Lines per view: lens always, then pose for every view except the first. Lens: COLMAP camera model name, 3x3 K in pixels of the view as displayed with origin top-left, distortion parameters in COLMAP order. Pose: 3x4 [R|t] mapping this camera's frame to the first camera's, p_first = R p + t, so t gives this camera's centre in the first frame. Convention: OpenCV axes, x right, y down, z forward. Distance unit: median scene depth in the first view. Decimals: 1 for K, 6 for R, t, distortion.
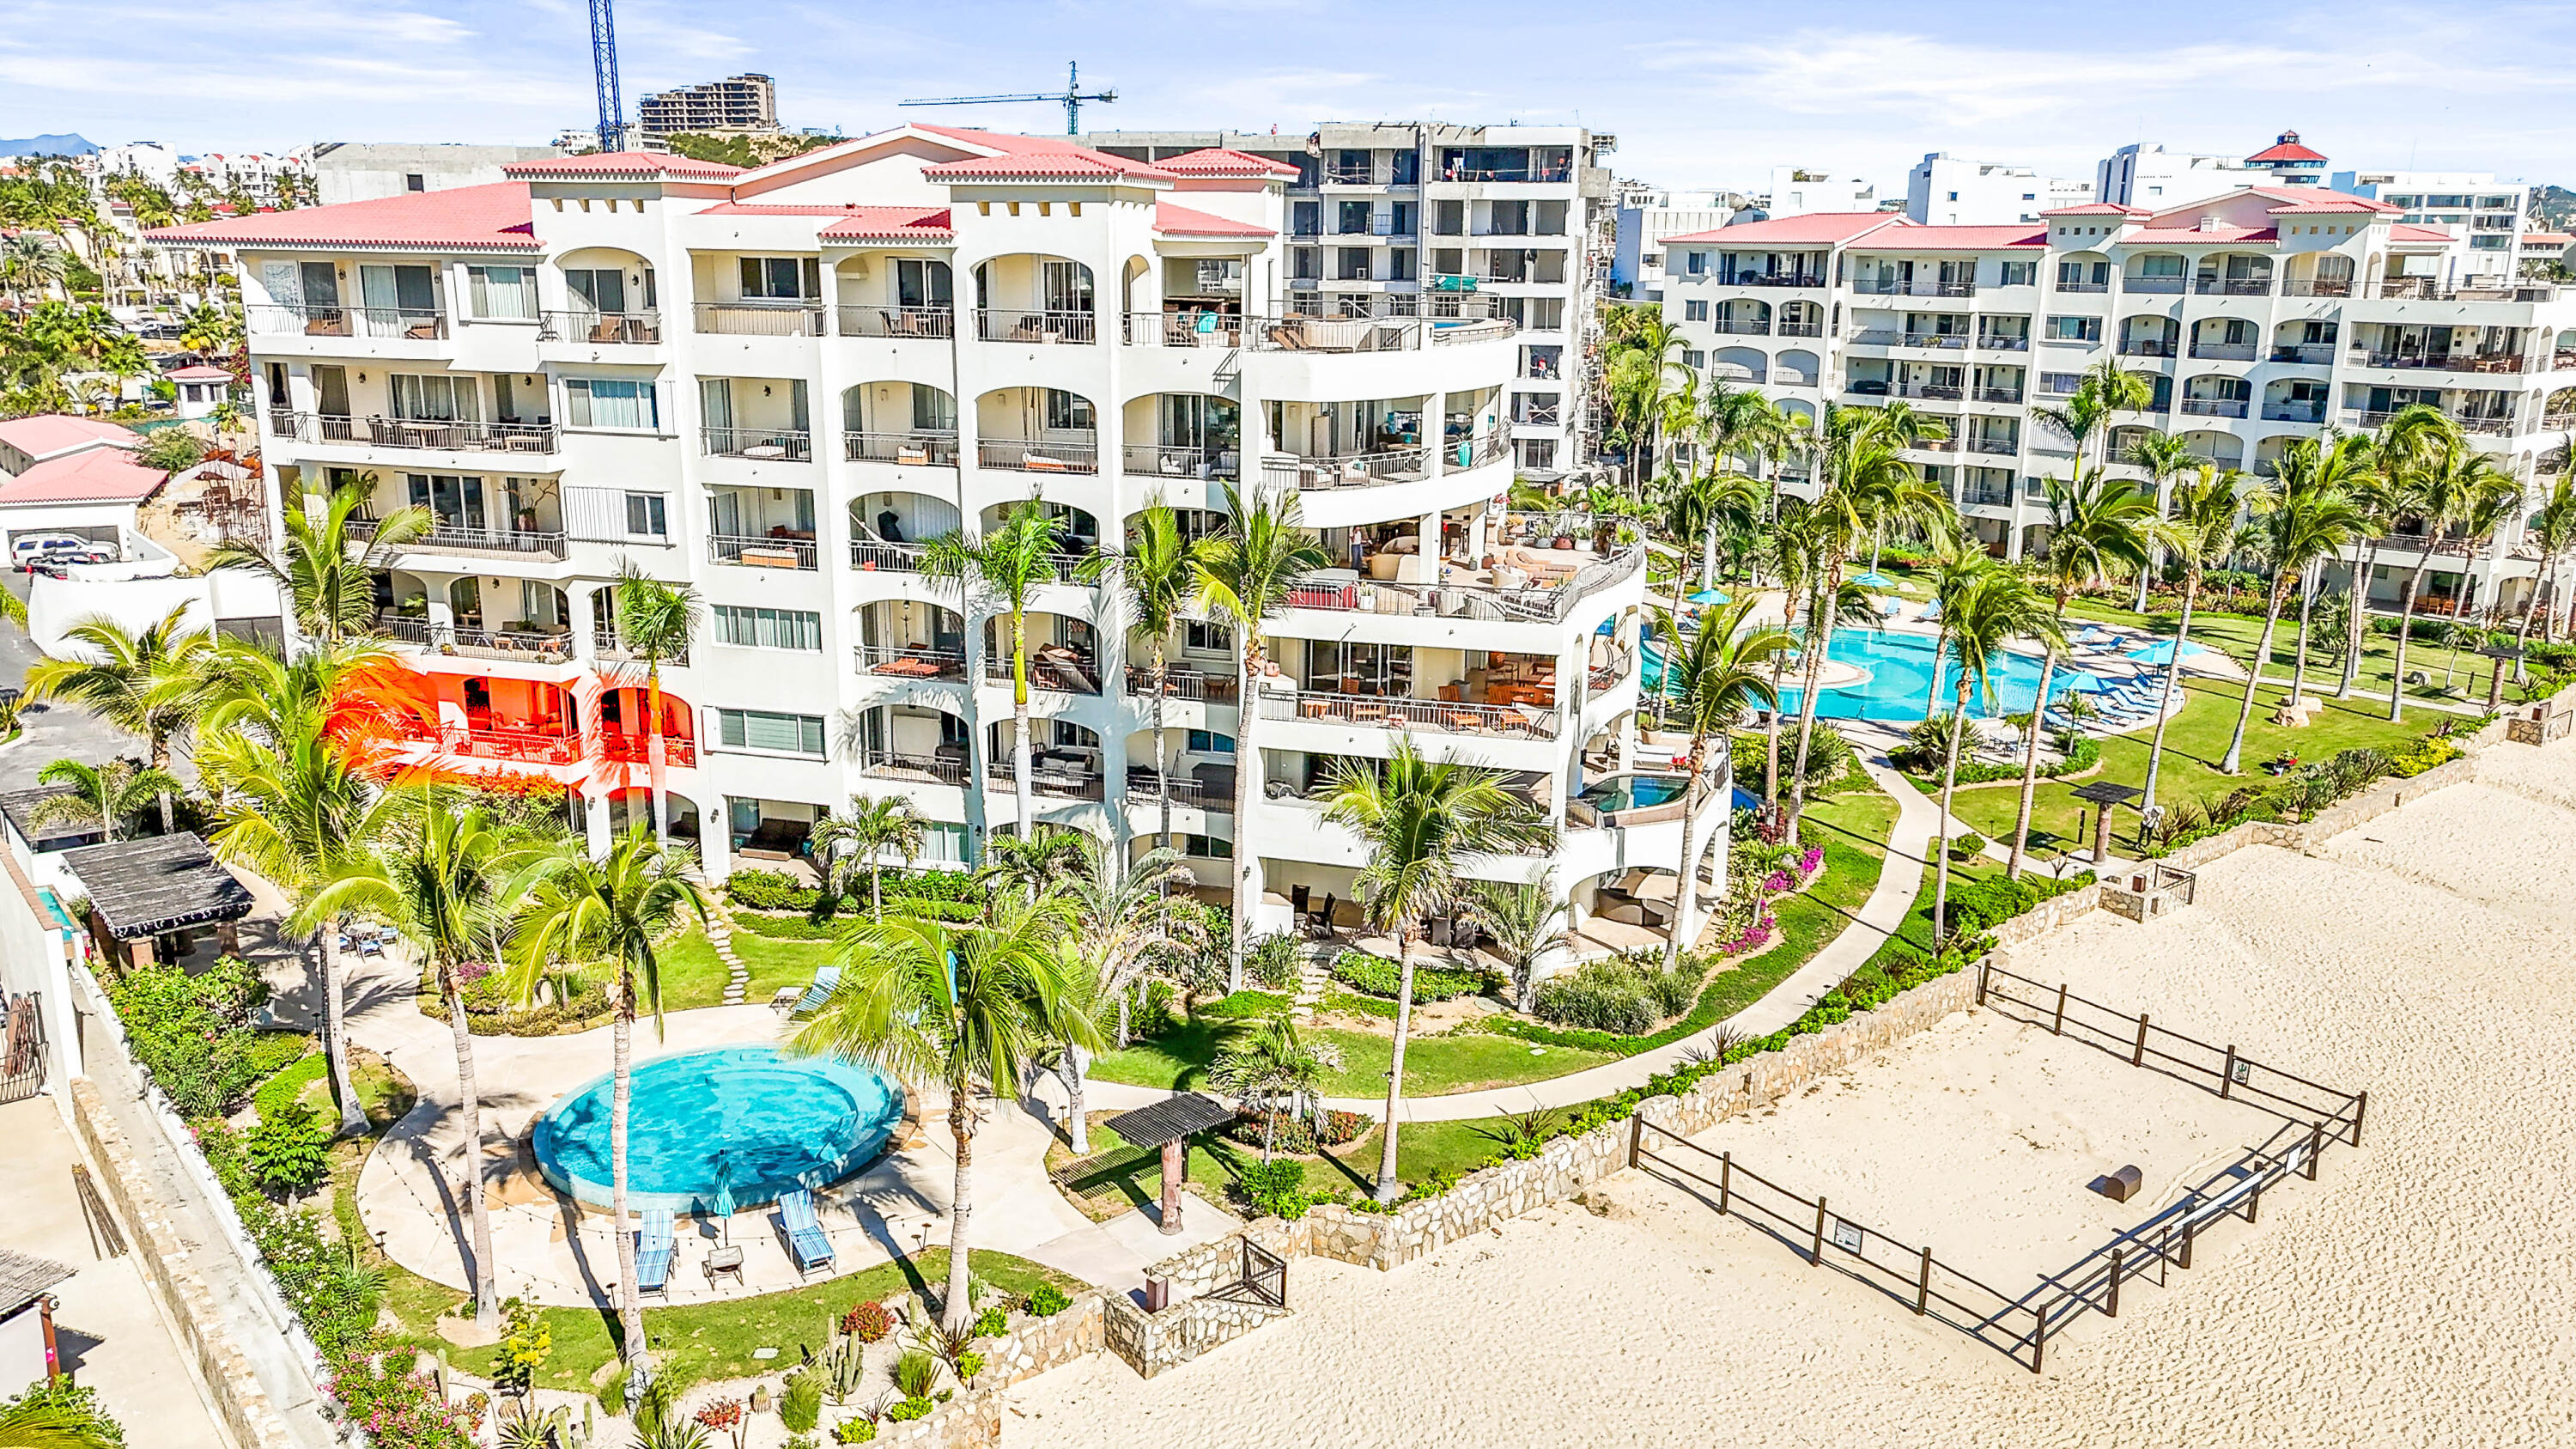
lens RADIAL K [[1945.6, 0, 1281.2], [0, 1945.6, 707.6], [0, 0, 1]] dist [0.040630, -0.002945]
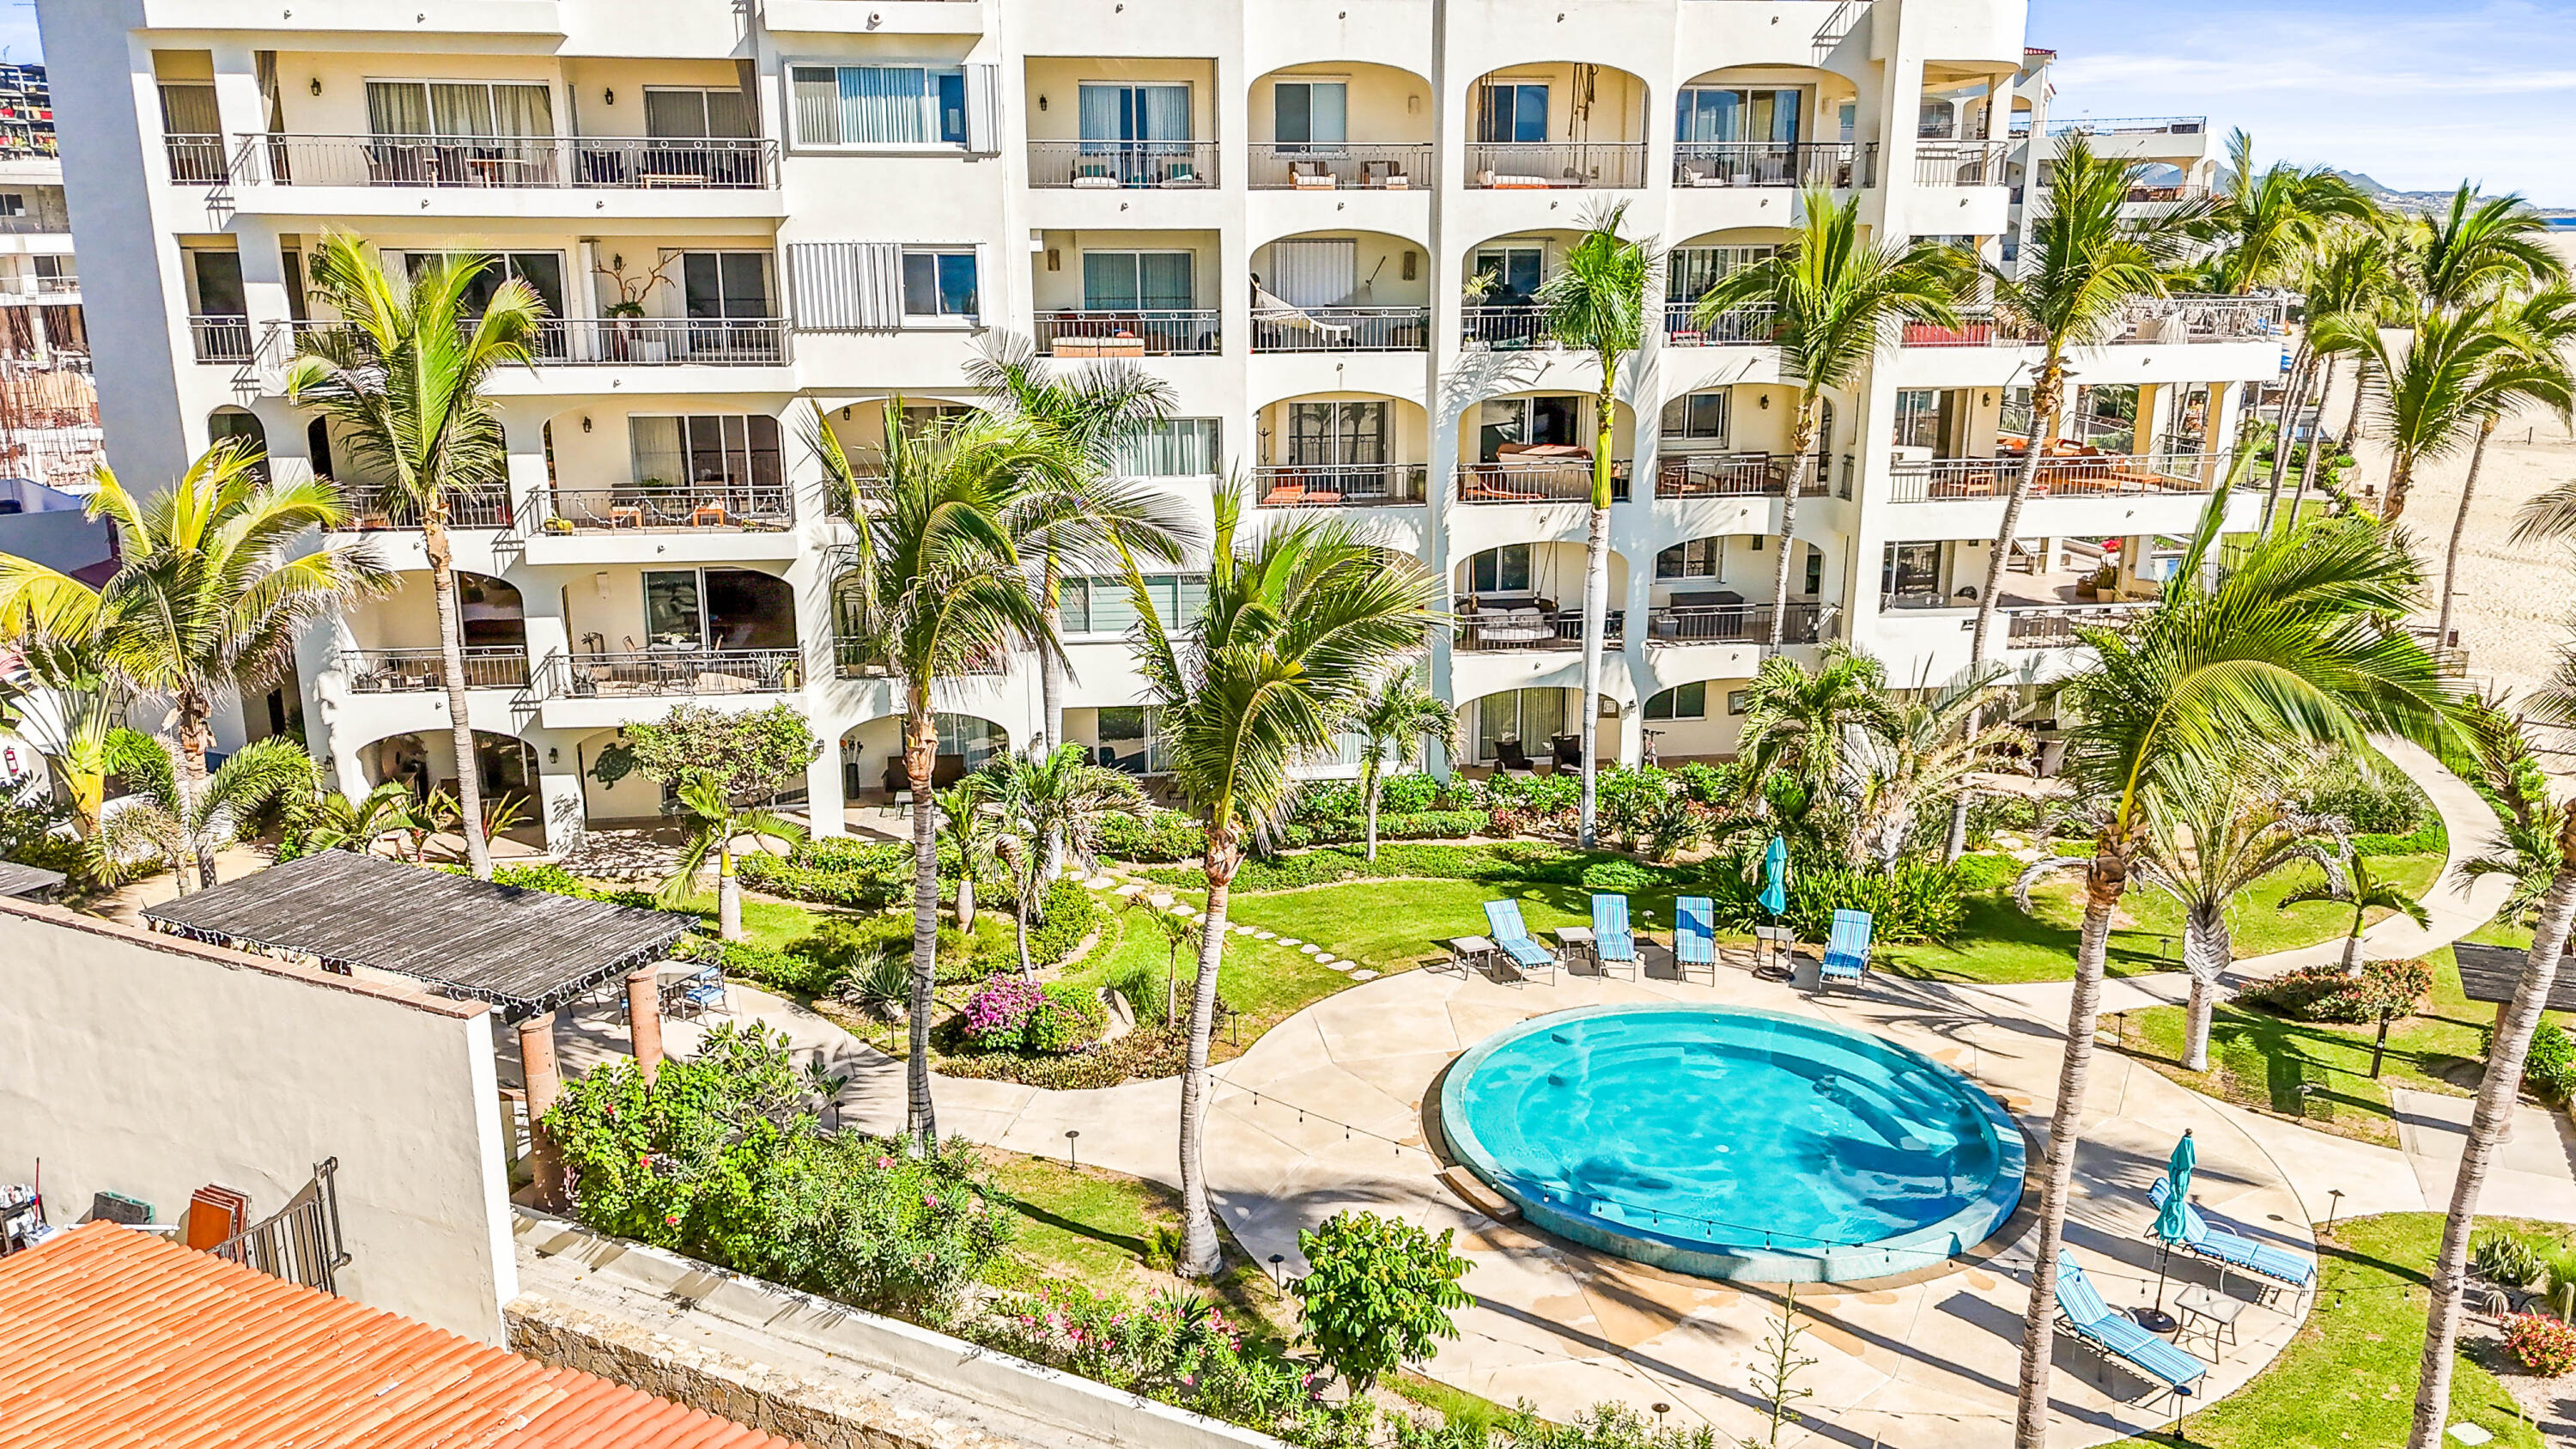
lens RADIAL K [[1932.2, 0, 1288.0], [0, 1932.2, 724.5], [0, 0, 1]] dist [0.058983, -0.042040]
pose [[0.911674, -0.114876, 0.394531, -0.473510], [0.106667, 0.993375, 0.042759, 0.030438], [-0.396829, 0.003101, 0.917887, 0.352946]]
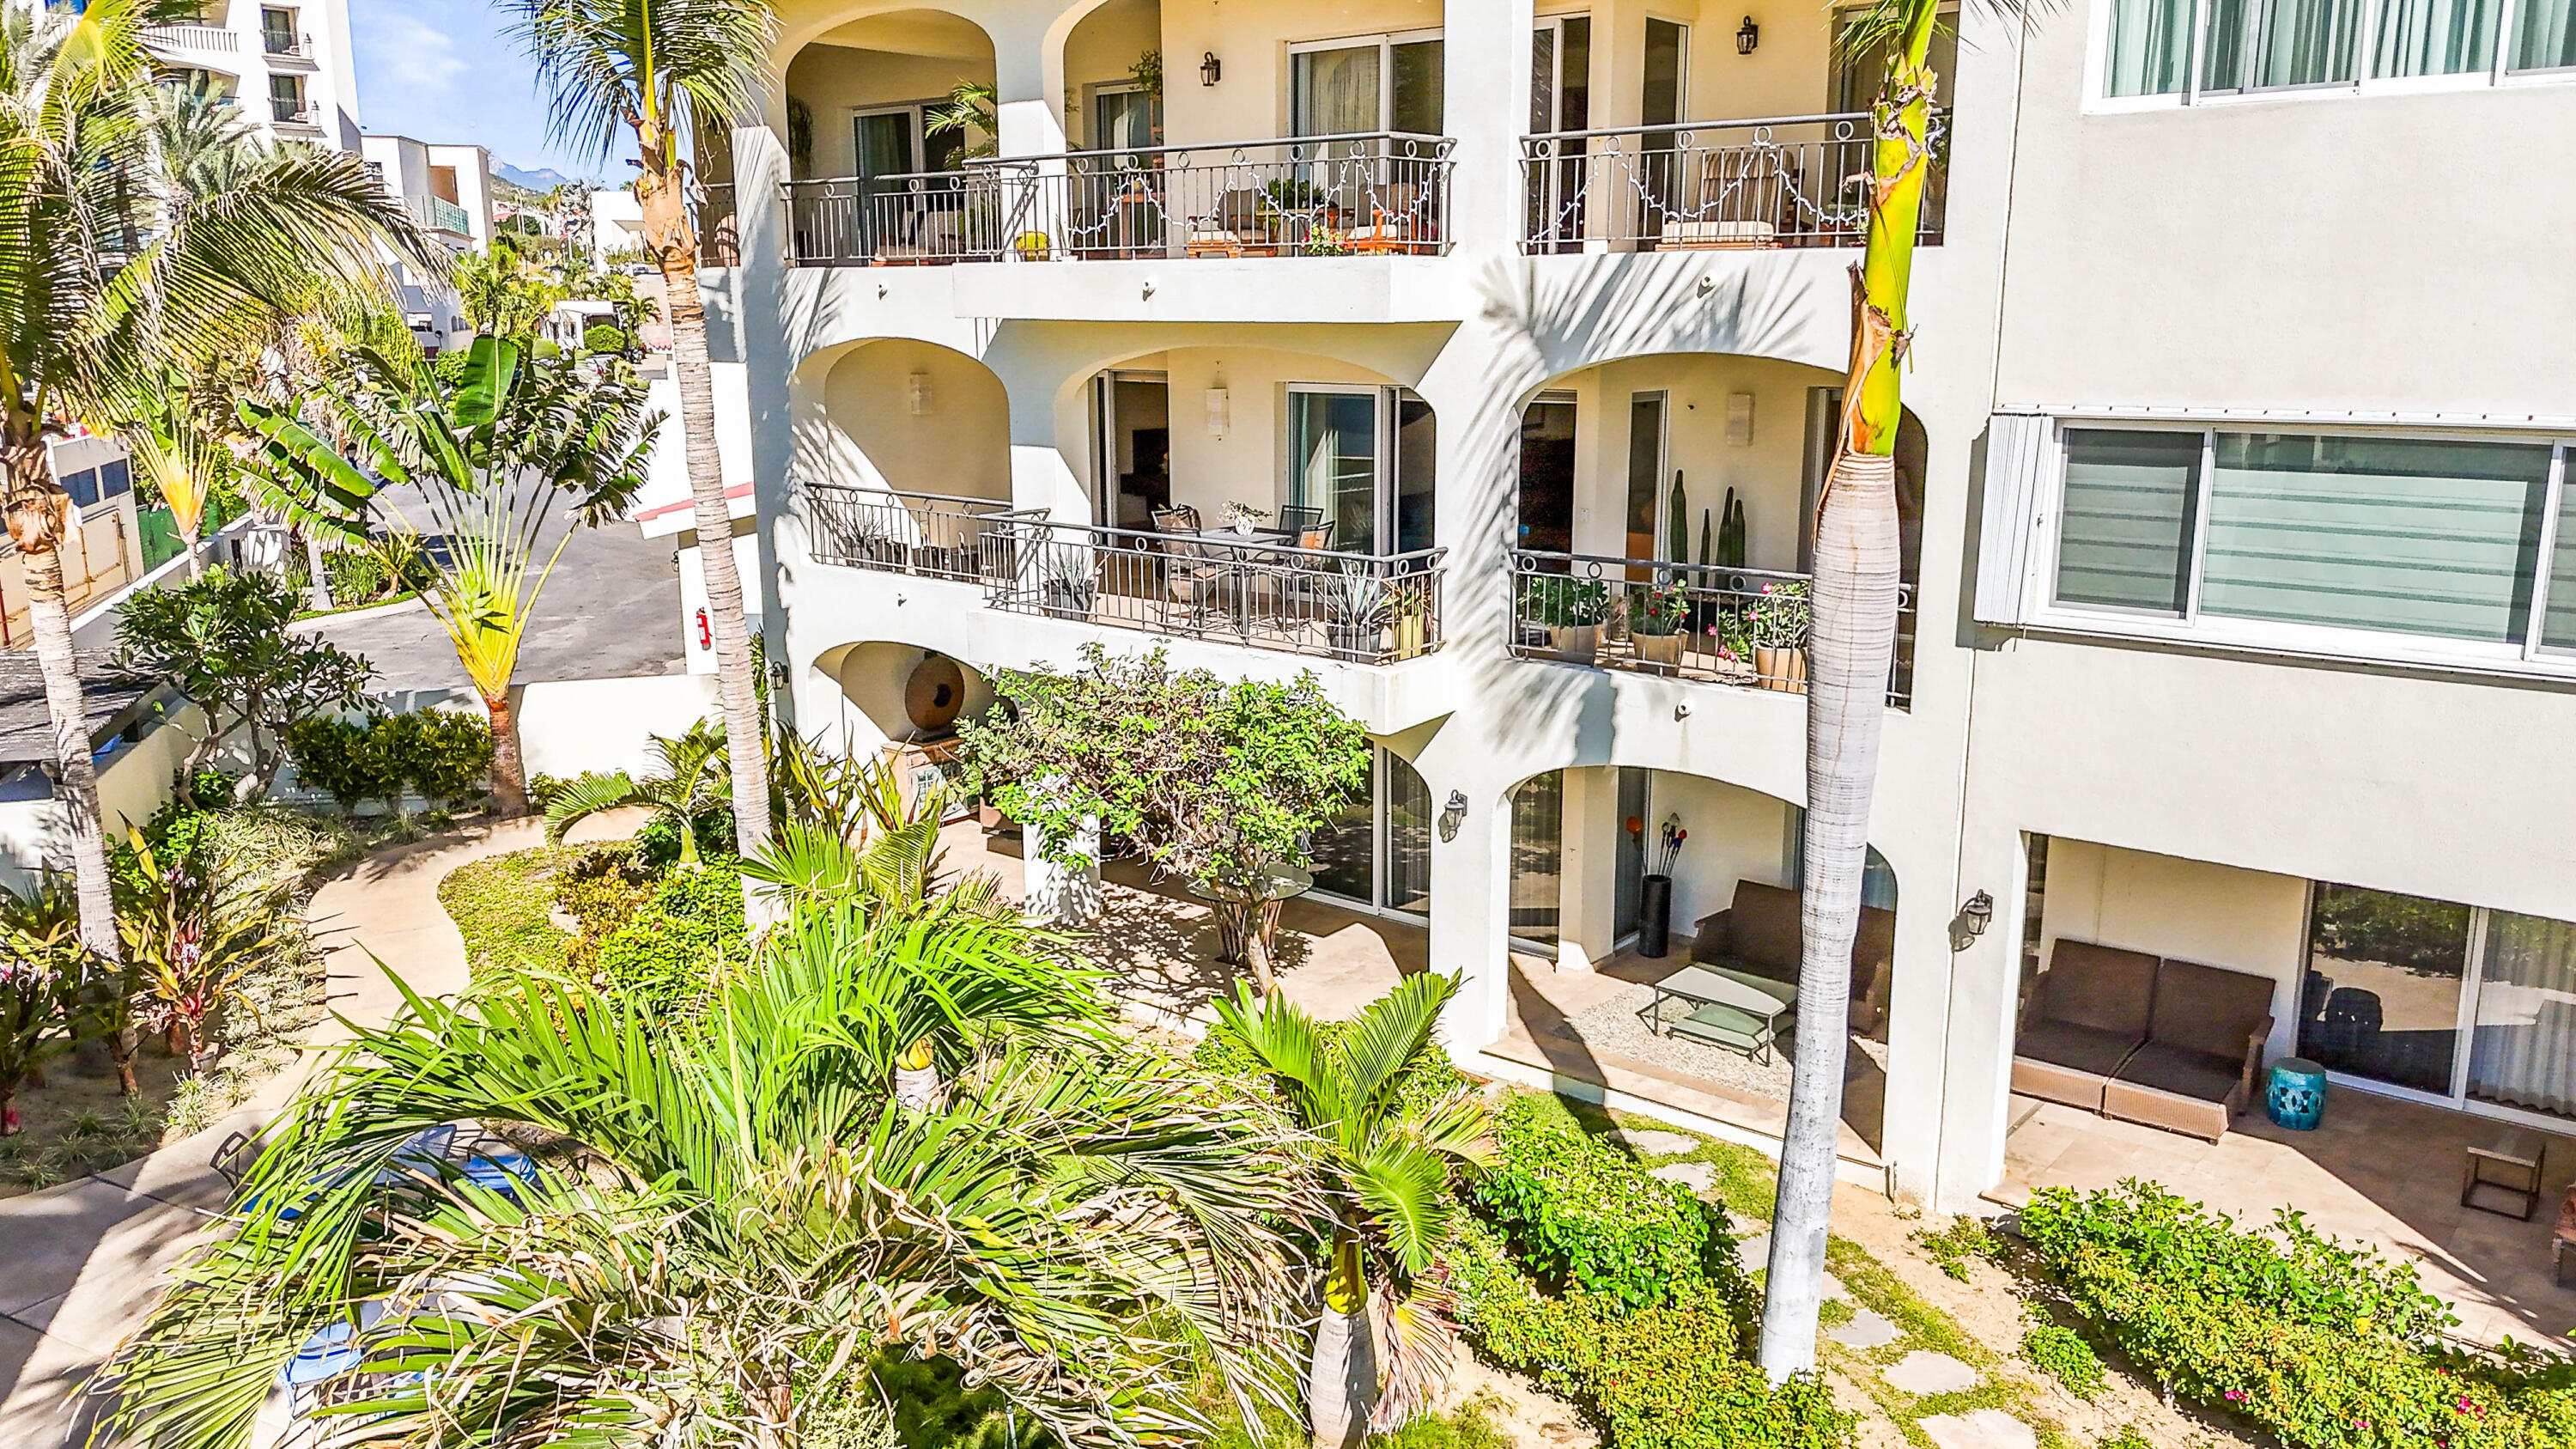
lens RADIAL K [[1932.2, 0, 1288.0], [0, 1932.2, 724.5], [0, 0, 1]] dist [0.058983, -0.042040]
pose [[0.917941, 0.074828, -0.389596, -0.276953], [-0.081123, 0.996704, 0.000296, 0.039176], [0.388334, 0.031334, 0.920986, 0.761516]]
